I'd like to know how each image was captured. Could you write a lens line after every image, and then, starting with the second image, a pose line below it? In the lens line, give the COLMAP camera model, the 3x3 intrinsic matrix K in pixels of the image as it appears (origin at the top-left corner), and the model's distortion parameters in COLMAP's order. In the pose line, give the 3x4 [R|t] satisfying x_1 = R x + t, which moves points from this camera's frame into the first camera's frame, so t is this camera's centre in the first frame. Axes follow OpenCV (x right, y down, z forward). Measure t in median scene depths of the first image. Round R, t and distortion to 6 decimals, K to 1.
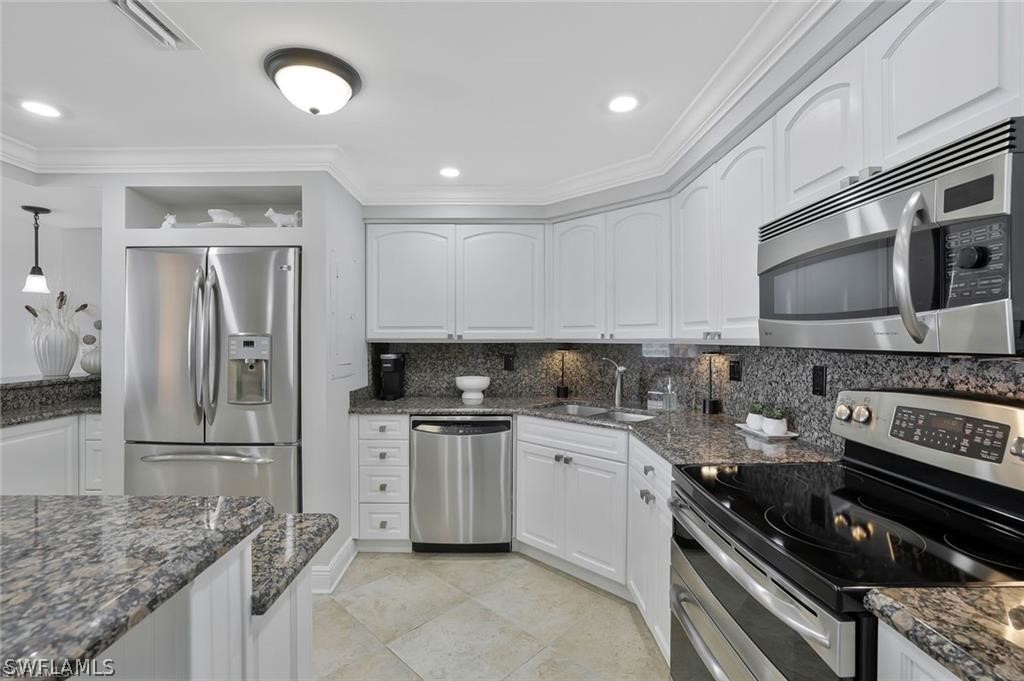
lens RADIAL K [[450.0, 0, 505.6], [0, 450.0, 341.5], [0, 0, 1]] dist [-0.052199, 0.019053]
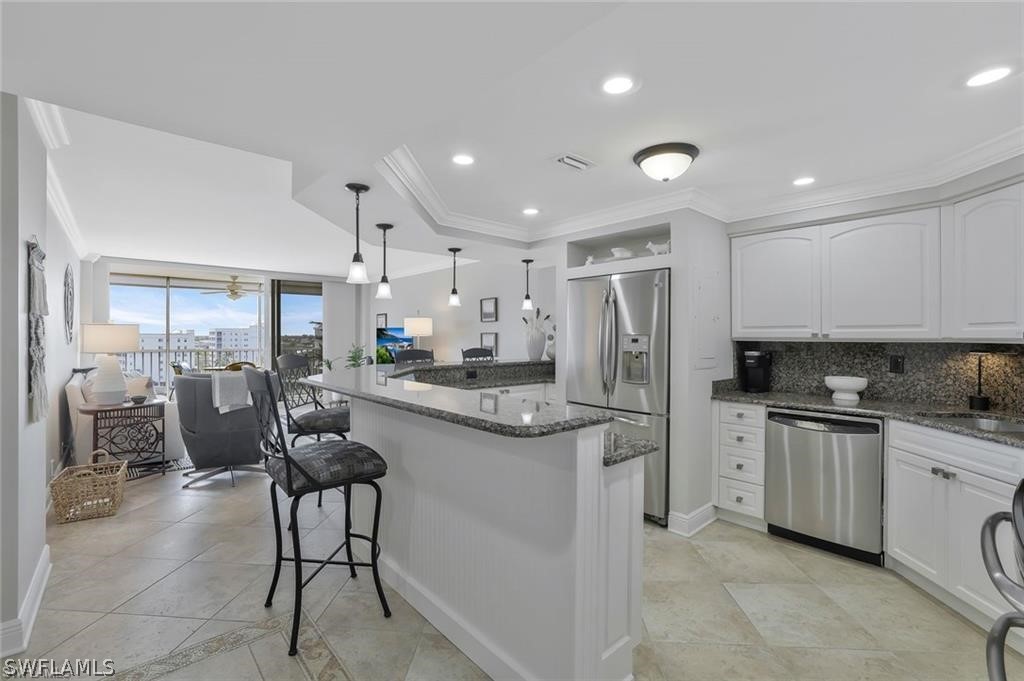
lens RADIAL K [[447.3, 0, 505.8], [0, 447.3, 331.0], [0, 0, 1]] dist [-0.050091, 0.015774]
pose [[0.649376, -0.007548, -0.760430, 0.217821], [-0.008437, 0.999818, -0.017129, 0.001752], [0.760420, 0.017539, 0.649194, -0.222176]]
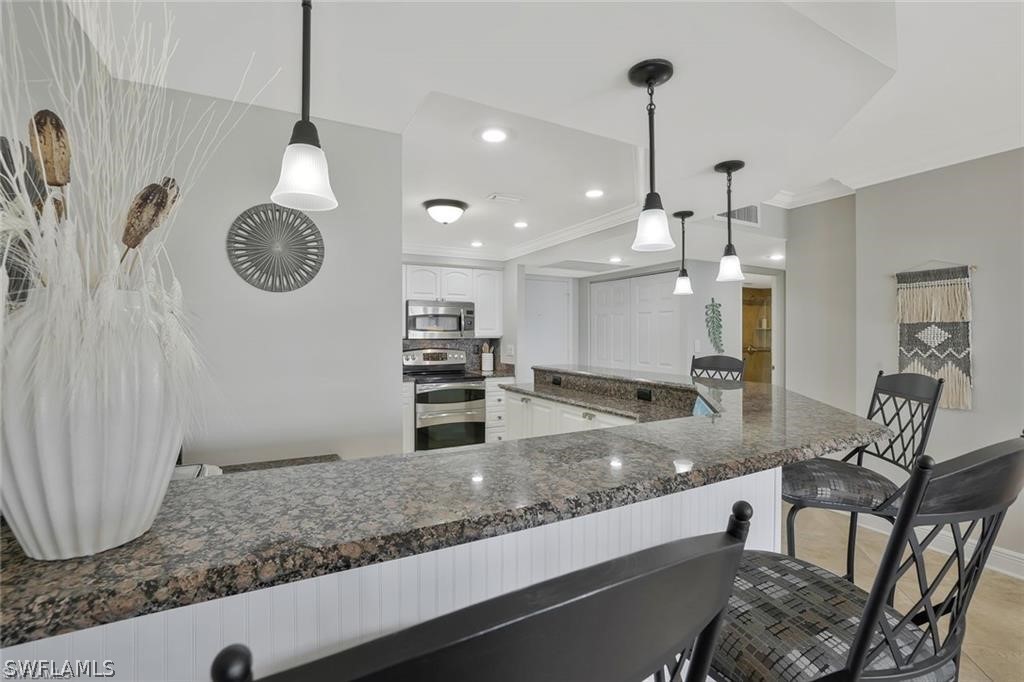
lens RADIAL K [[450.0, 0, 505.6], [0, 450.0, 342.0], [0, 0, 1]] dist [-0.052199, 0.019053]
pose [[-0.452190, -0.017145, 0.891757, -1.569895], [0.005726, 0.999739, 0.022125, -0.019390], [-0.891903, 0.015111, -0.451974, 1.115127]]
